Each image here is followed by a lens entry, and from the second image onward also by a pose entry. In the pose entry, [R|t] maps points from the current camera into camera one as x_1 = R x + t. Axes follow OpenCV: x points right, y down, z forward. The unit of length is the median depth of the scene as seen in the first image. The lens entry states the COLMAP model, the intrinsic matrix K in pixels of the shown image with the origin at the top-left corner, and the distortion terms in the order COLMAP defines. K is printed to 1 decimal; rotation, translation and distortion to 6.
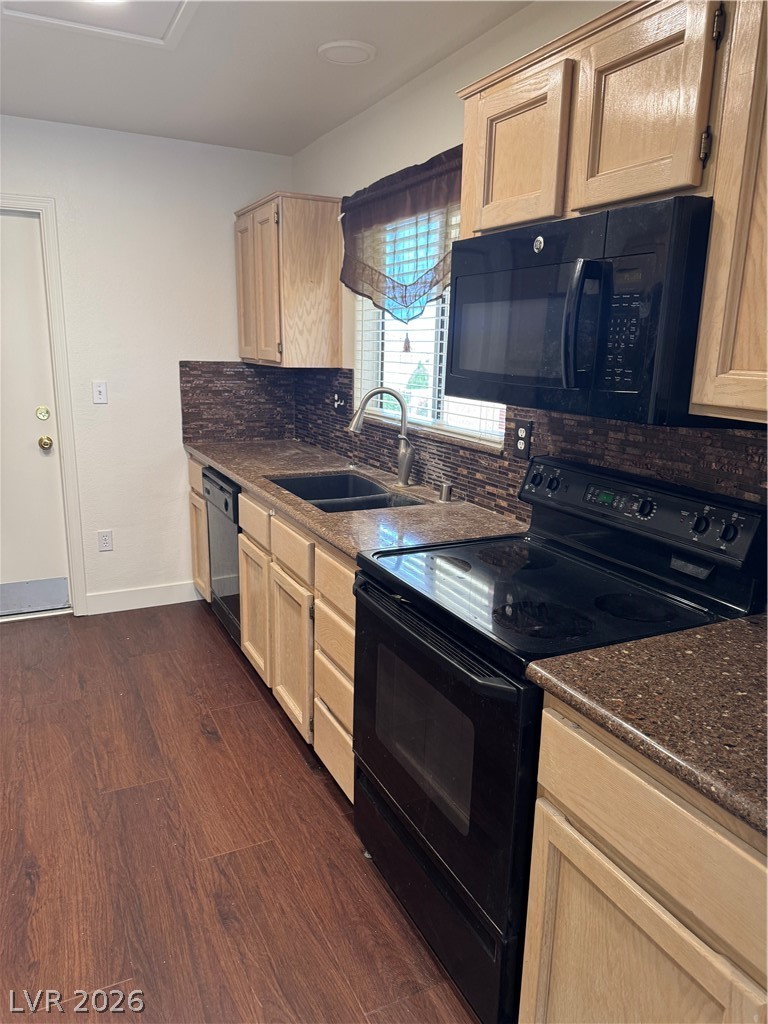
lens RADIAL K [[719.4, 0, 383.3], [0, 719.4, 518.1], [0, 0, 1]] dist [0.037786, -0.057750]
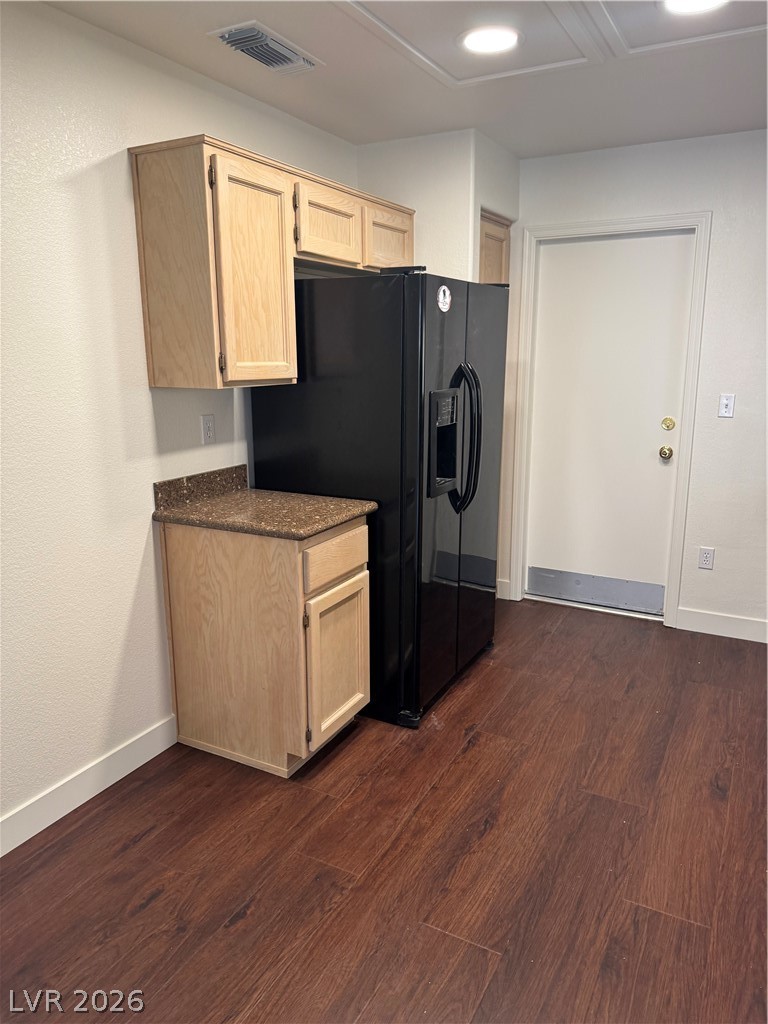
lens RADIAL K [[726.5, 0, 383.6], [0, 726.5, 508.7], [0, 0, 1]] dist [0.046872, -0.056522]
pose [[0.580554, 0.151170, -0.800066, 0.197935], [-0.172944, 0.983087, 0.060258, -0.025984], [0.795643, 0.103384, 0.596878, 0.095768]]
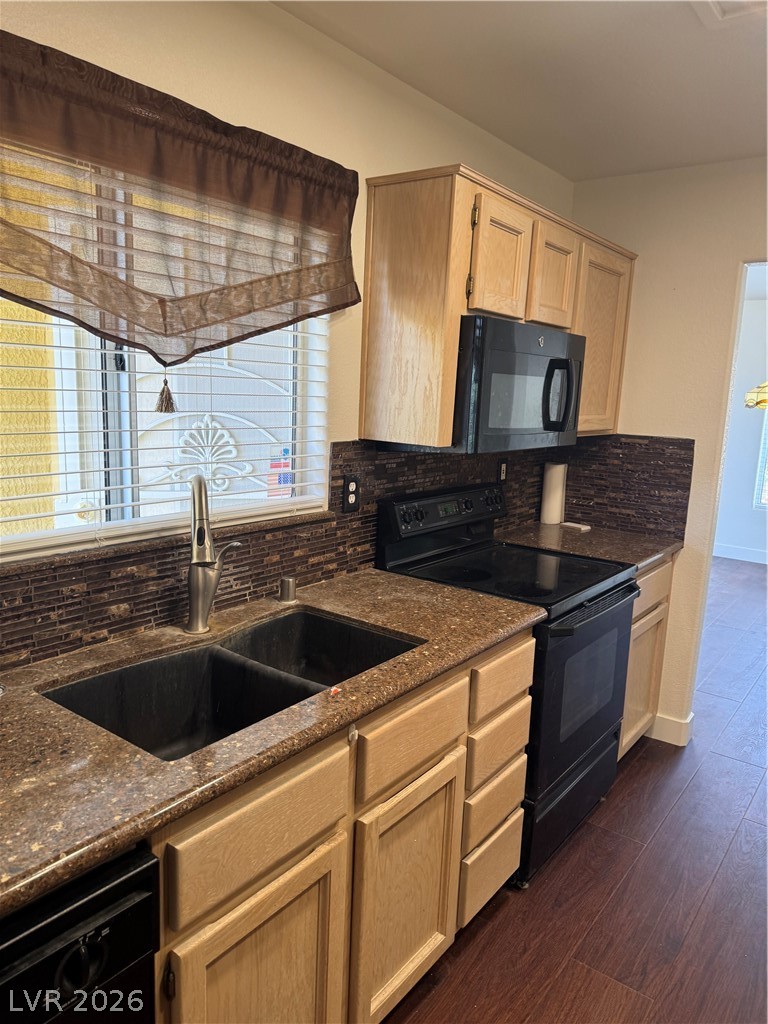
lens RADIAL K [[716.6, 0, 381.8], [0, 716.6, 513.5], [0, 0, 1]] dist [0.034234, -0.056455]
pose [[-0.454256, -0.185830, 0.871274, -0.596698], [0.161131, 0.944734, 0.285507, -0.307188], [-0.876178, 0.270083, -0.399208, 1.166723]]
